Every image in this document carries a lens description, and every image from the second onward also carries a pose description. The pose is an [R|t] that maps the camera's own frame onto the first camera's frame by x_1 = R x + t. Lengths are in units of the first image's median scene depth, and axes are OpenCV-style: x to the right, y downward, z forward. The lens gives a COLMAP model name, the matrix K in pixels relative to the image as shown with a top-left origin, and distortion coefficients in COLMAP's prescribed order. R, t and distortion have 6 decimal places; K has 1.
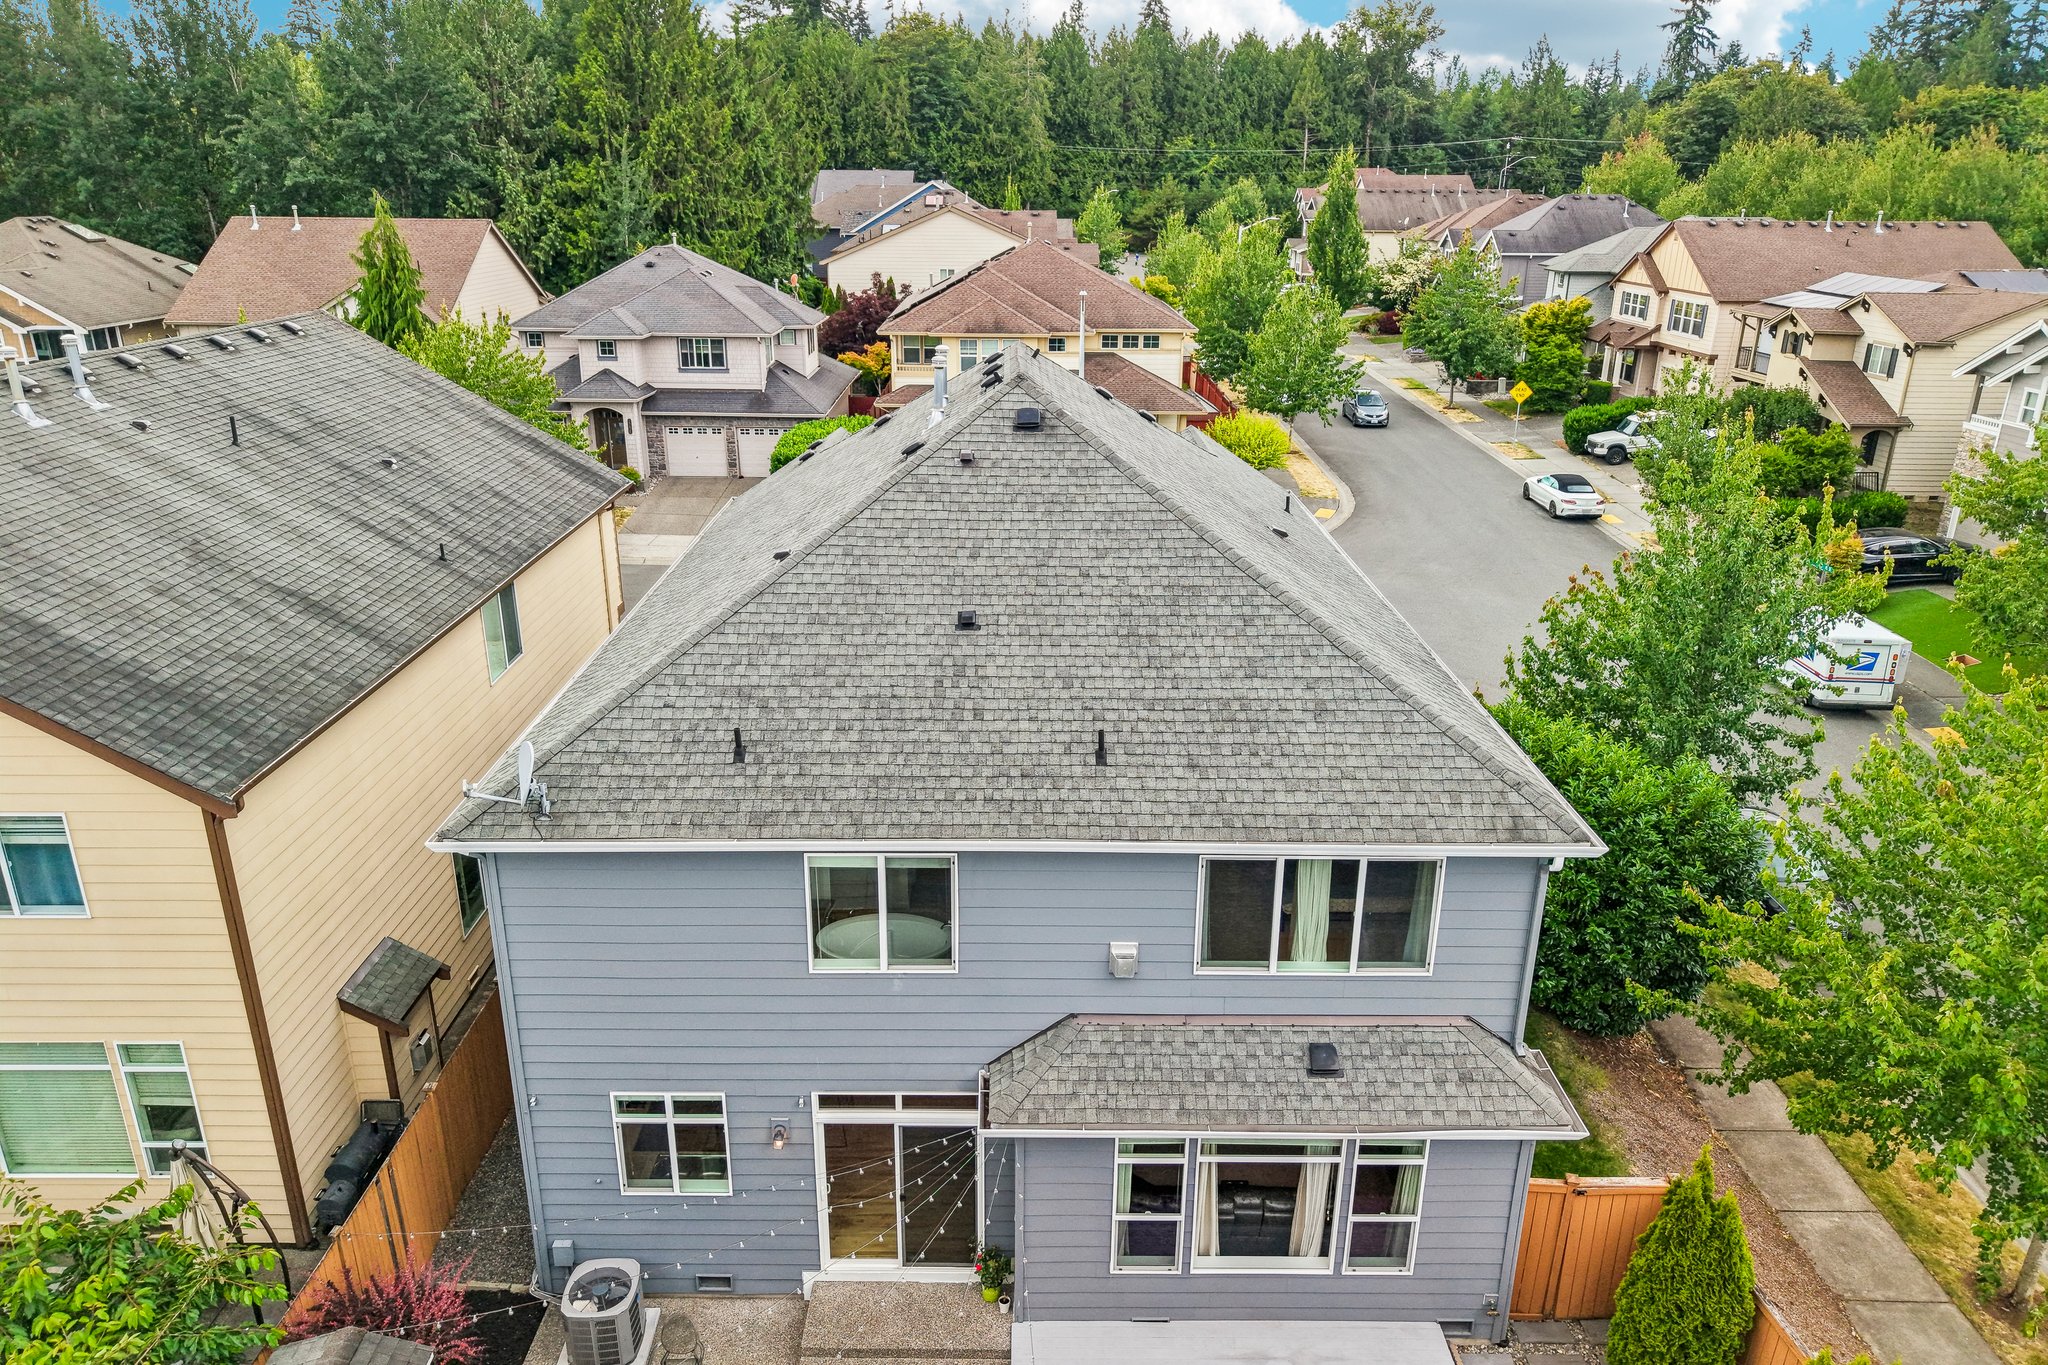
lens RADIAL K [[1370.0, 0, 1024.0], [0, 1370.0, 682.5], [0, 0, 1]] dist [0.072264, -0.070080]
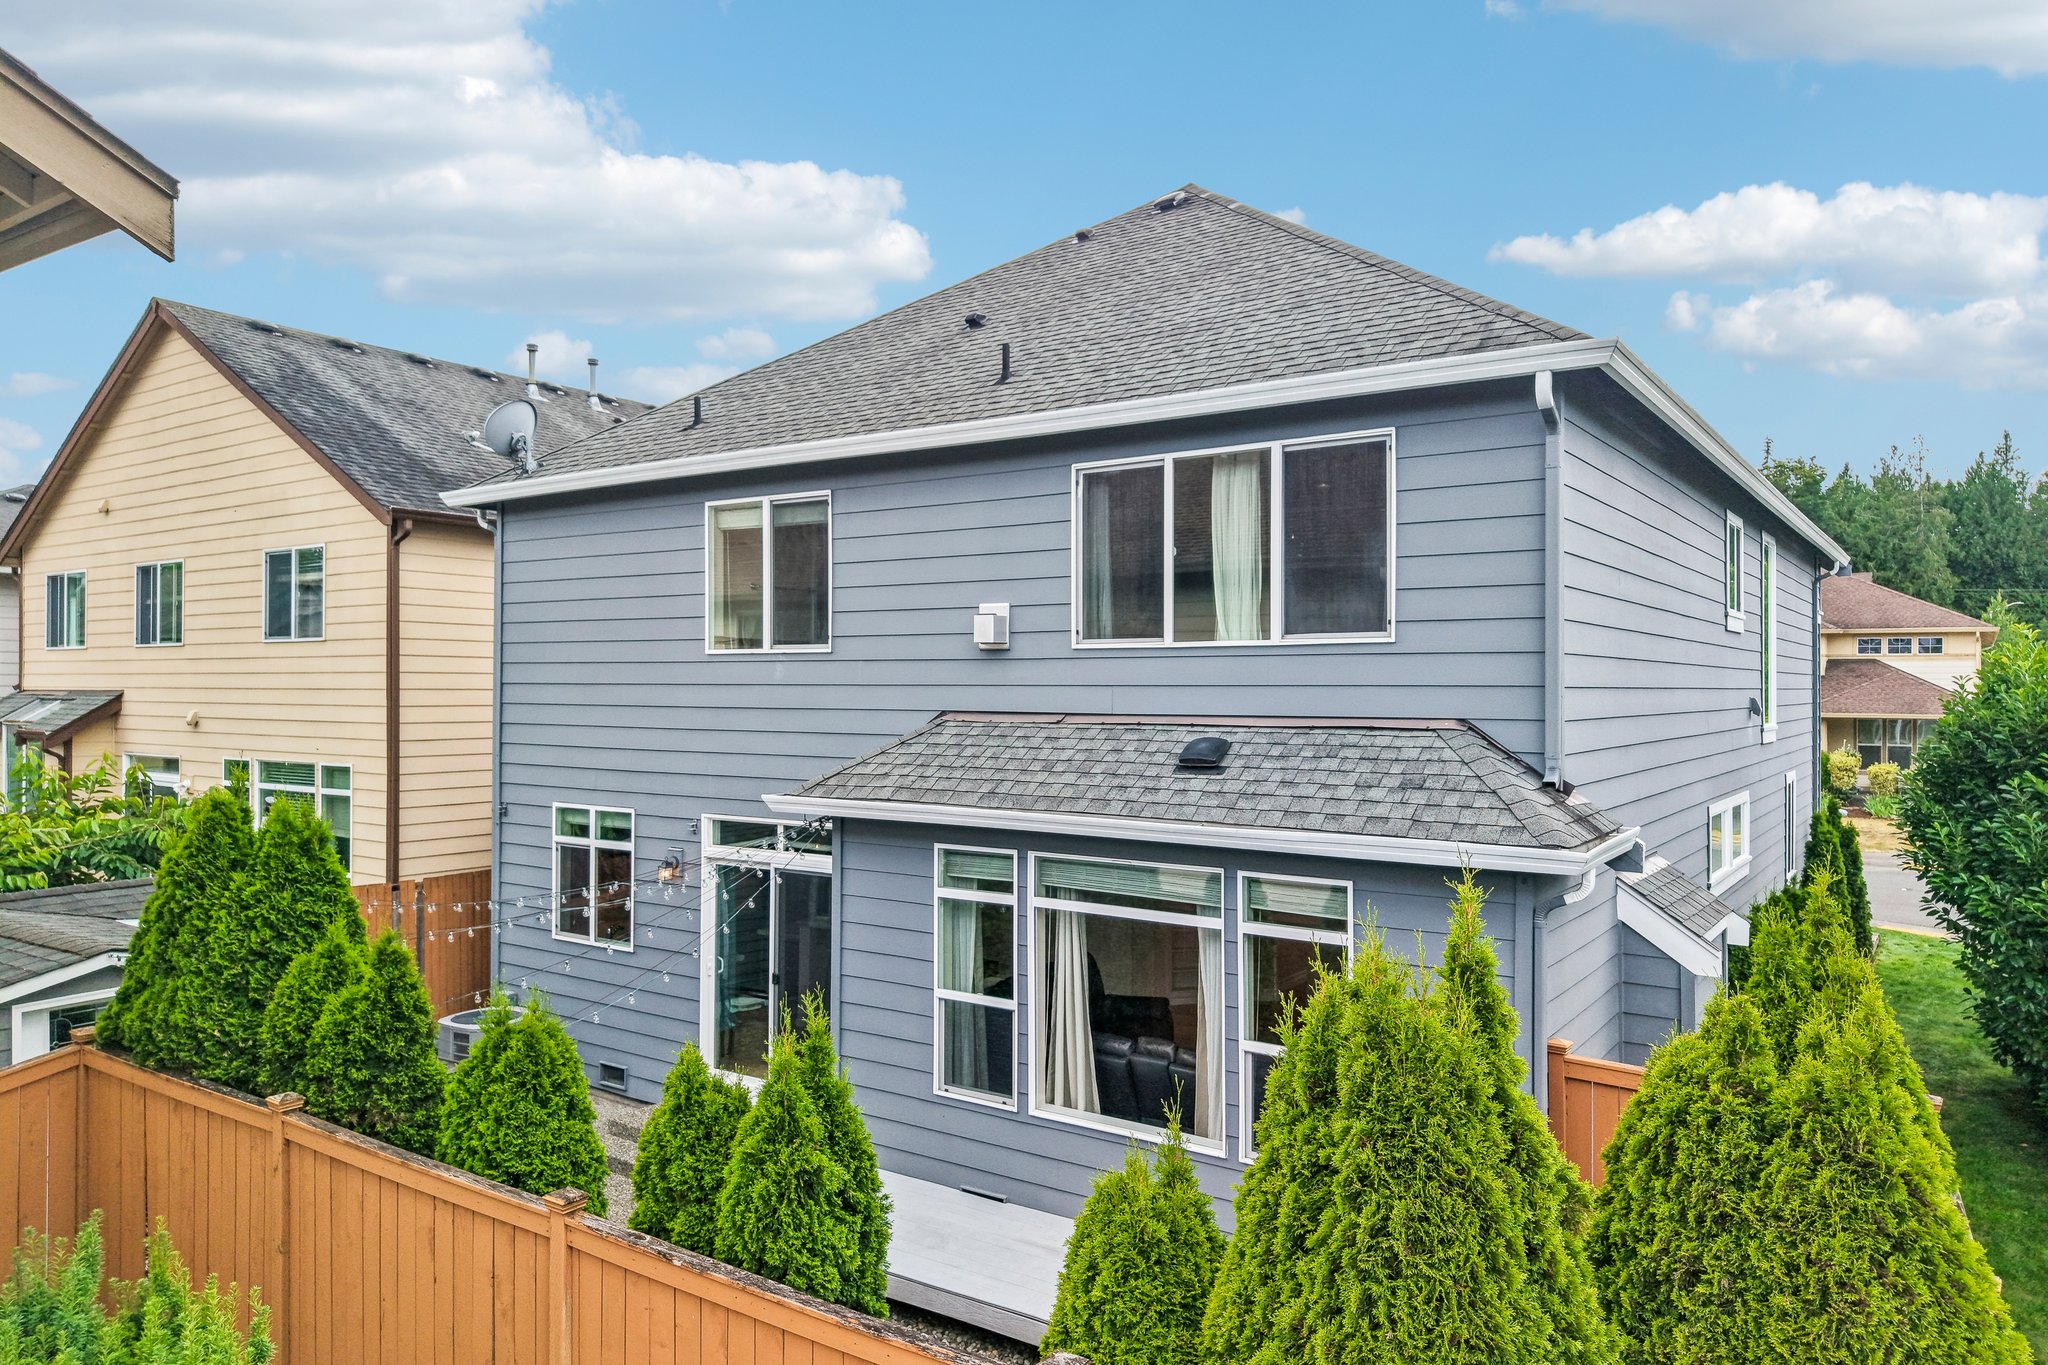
lens RADIAL K [[1370.0, 0, 1024.0], [0, 1370.0, 682.5], [0, 0, 1]] dist [0.072264, -0.070080]
pose [[0.818692, -0.006577, -0.574196, 0.494251], [-0.195338, 0.937112, -0.289249, 0.424122], [0.539988, 0.348968, 0.765921, 0.423752]]
